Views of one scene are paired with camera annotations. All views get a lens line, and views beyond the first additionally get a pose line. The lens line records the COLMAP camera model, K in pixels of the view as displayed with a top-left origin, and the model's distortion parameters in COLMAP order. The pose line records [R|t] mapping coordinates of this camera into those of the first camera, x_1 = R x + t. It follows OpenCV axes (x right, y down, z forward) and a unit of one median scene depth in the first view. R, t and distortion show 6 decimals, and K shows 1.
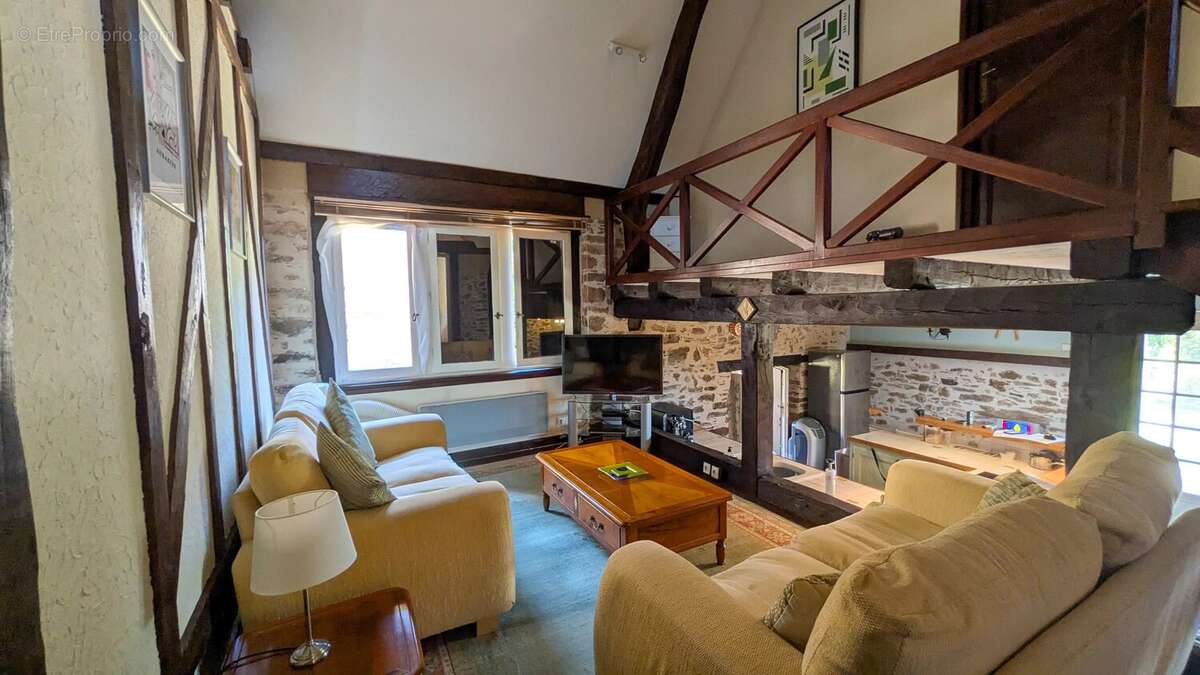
lens RADIAL K [[470.0, 0, 599.5], [0, 470.0, 336.5], [0, 0, 1]] dist [0.002478, -0.000729]
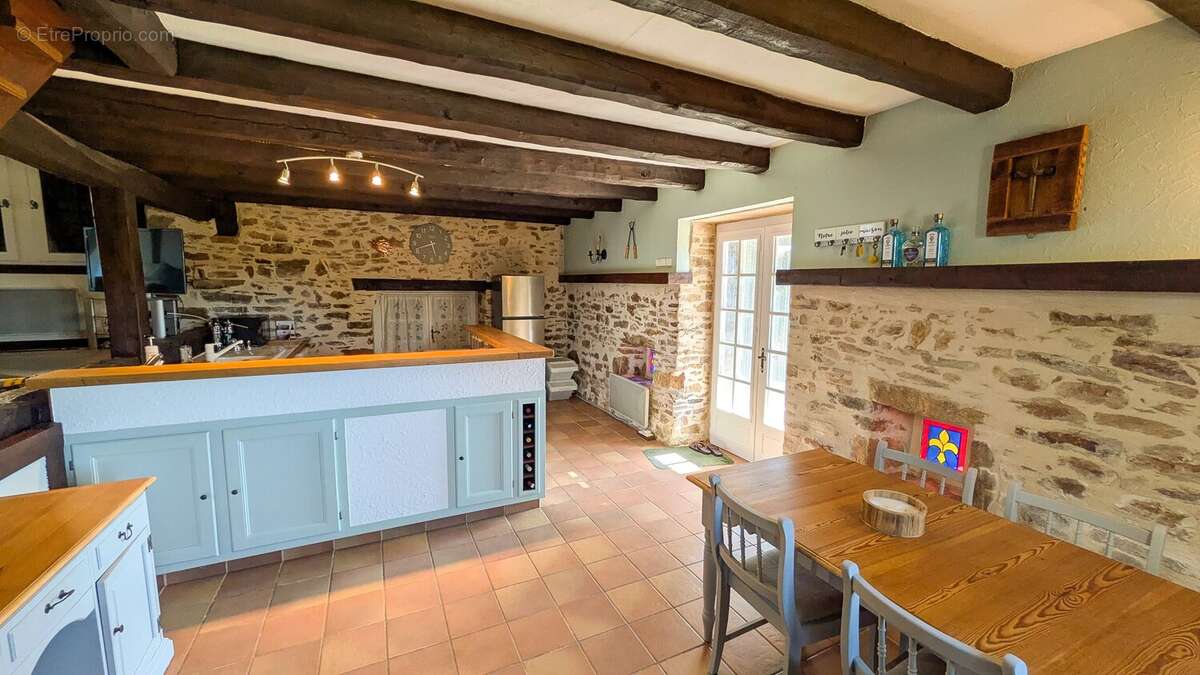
lens RADIAL K [[470.0, 0, 602.0], [0, 470.0, 337.9], [0, 0, 1]] dist [0.002478, -0.000729]
pose [[0.999398, 0.030553, -0.016436, 0.800858], [-0.029600, 0.998025, 0.055412, 0.109402], [0.018096, -0.054892, 0.998328, 0.055375]]
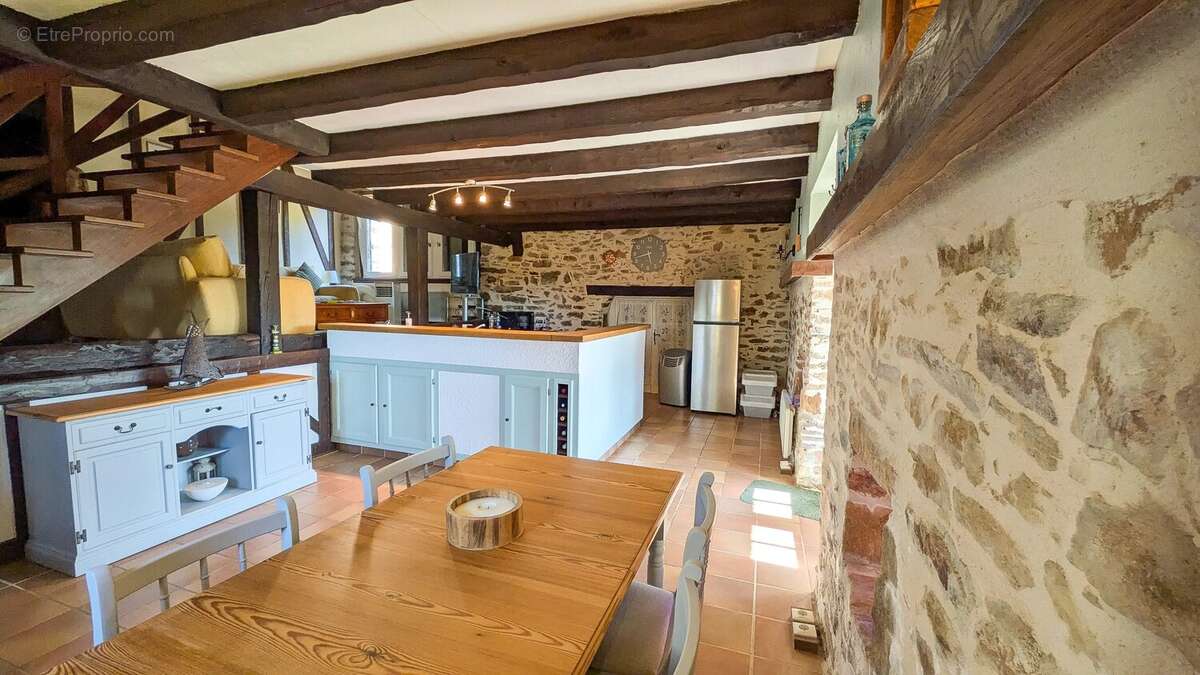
lens RADIAL K [[470.0, 0, 602.7], [0, 470.0, 338.1], [0, 0, 1]] dist [0.002478, -0.000729]
pose [[0.685680, 0.085838, -0.722825, 1.174321], [-0.074587, 0.996081, 0.047533, 0.130509], [0.724072, 0.021321, 0.689395, 0.231996]]
